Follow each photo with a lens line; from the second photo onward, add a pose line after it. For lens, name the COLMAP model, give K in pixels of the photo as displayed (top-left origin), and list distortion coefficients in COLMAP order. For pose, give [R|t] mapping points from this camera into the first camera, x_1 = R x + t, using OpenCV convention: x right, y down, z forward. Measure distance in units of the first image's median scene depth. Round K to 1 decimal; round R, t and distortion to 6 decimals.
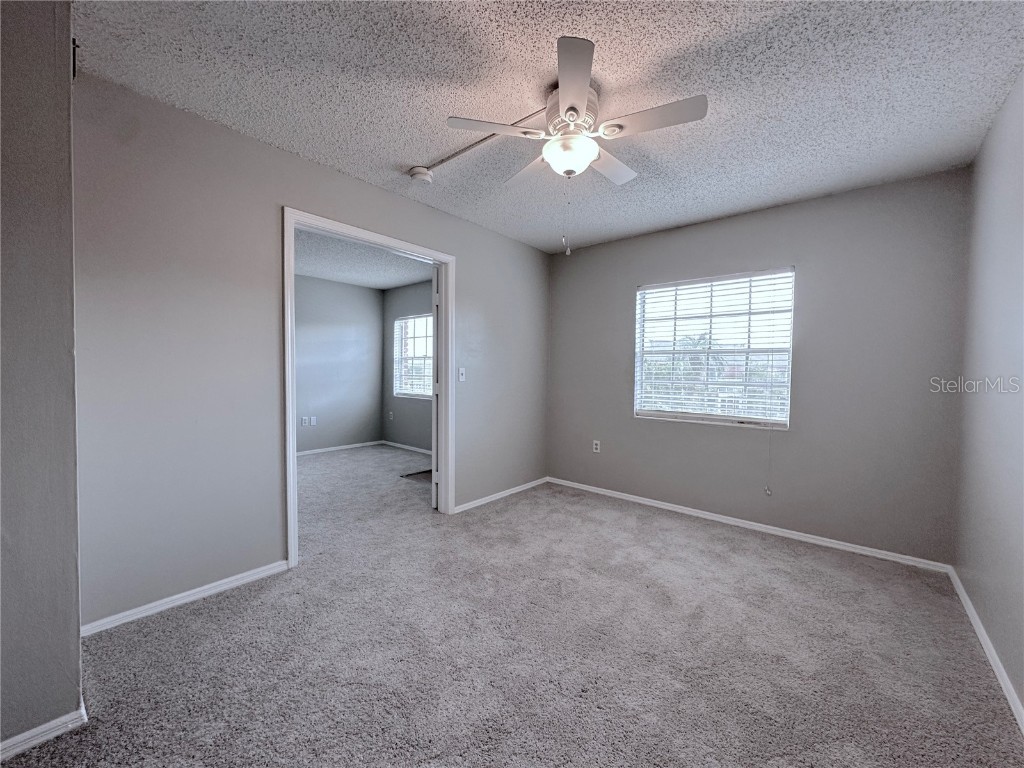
lens RADIAL K [[407.3, 0, 510.7], [0, 407.3, 385.2], [0, 0, 1]] dist [0.001436, -0.000311]
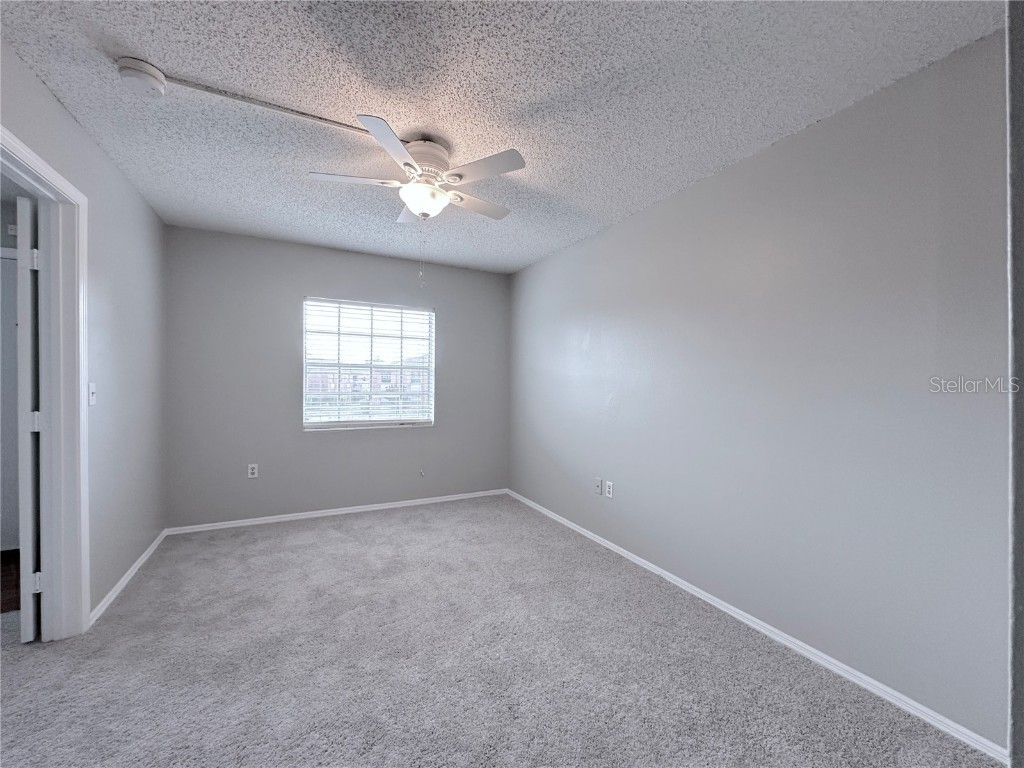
lens RADIAL K [[407.3, 0, 510.7], [0, 407.3, 385.2], [0, 0, 1]] dist [0.001436, -0.000311]
pose [[0.381490, -0.016314, 0.924229, -0.467970], [0.023413, 0.999694, 0.007982, -0.031010], [-0.924077, 0.018594, 0.381755, 0.205824]]
